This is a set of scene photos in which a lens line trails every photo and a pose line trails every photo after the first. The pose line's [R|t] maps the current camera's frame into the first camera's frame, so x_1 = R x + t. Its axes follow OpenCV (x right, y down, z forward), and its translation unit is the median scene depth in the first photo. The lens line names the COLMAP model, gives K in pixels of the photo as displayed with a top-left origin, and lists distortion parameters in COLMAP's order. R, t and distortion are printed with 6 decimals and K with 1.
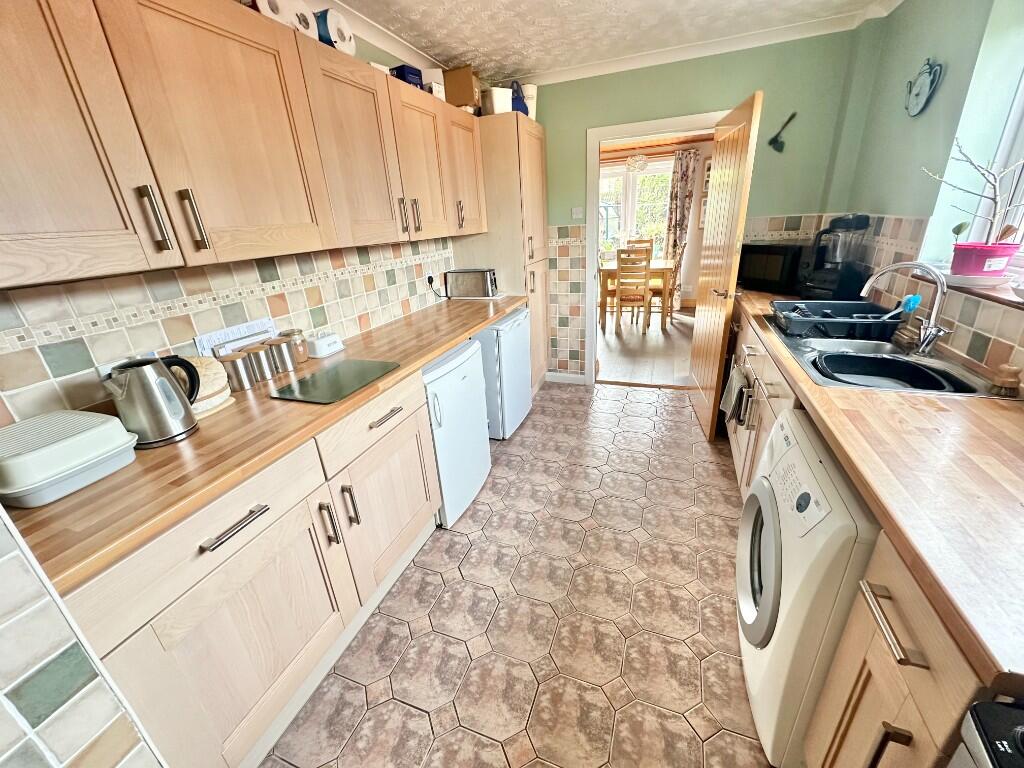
lens RADIAL K [[405.6, 0, 509.2], [0, 405.6, 385.6], [0, 0, 1]] dist [-0.001793, -0.000535]
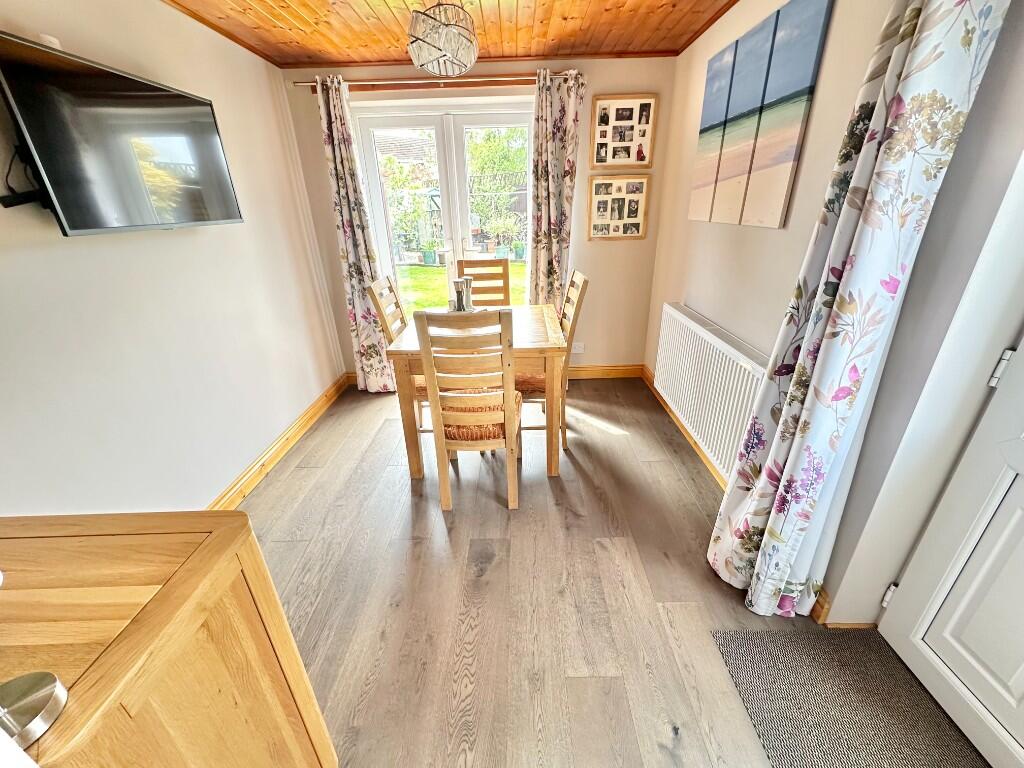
lens RADIAL K [[405.6, 0, 509.2], [0, 405.6, 385.6], [0, 0, 1]] dist [-0.001793, -0.000535]
pose [[0.940228, -0.105253, 0.323872, 0.225712], [0.097911, 0.994433, 0.038931, -0.284025], [-0.326167, -0.004894, 0.945300, 0.666231]]
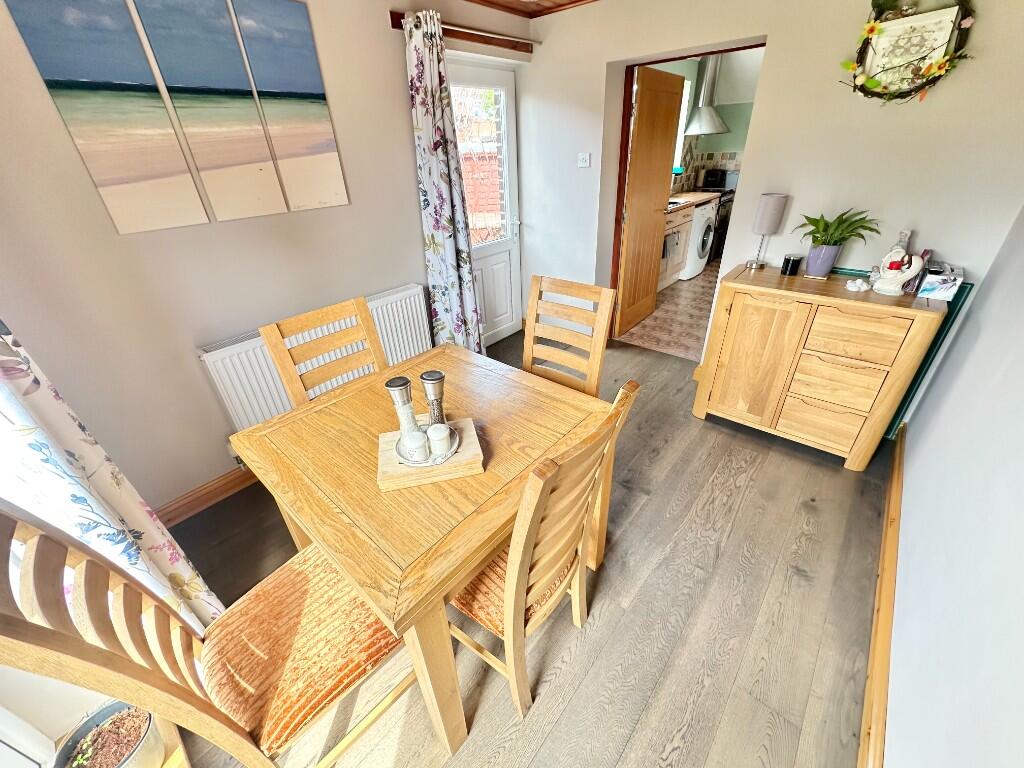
lens RADIAL K [[405.6, 0, 509.2], [0, 405.6, 385.6], [0, 0, 1]] dist [-0.001793, -0.000535]
pose [[-0.928874, -0.083225, 0.360925, 0.220487], [0.232674, 0.627069, 0.743402, -0.725624], [-0.288195, 0.774505, -0.563104, 1.687522]]
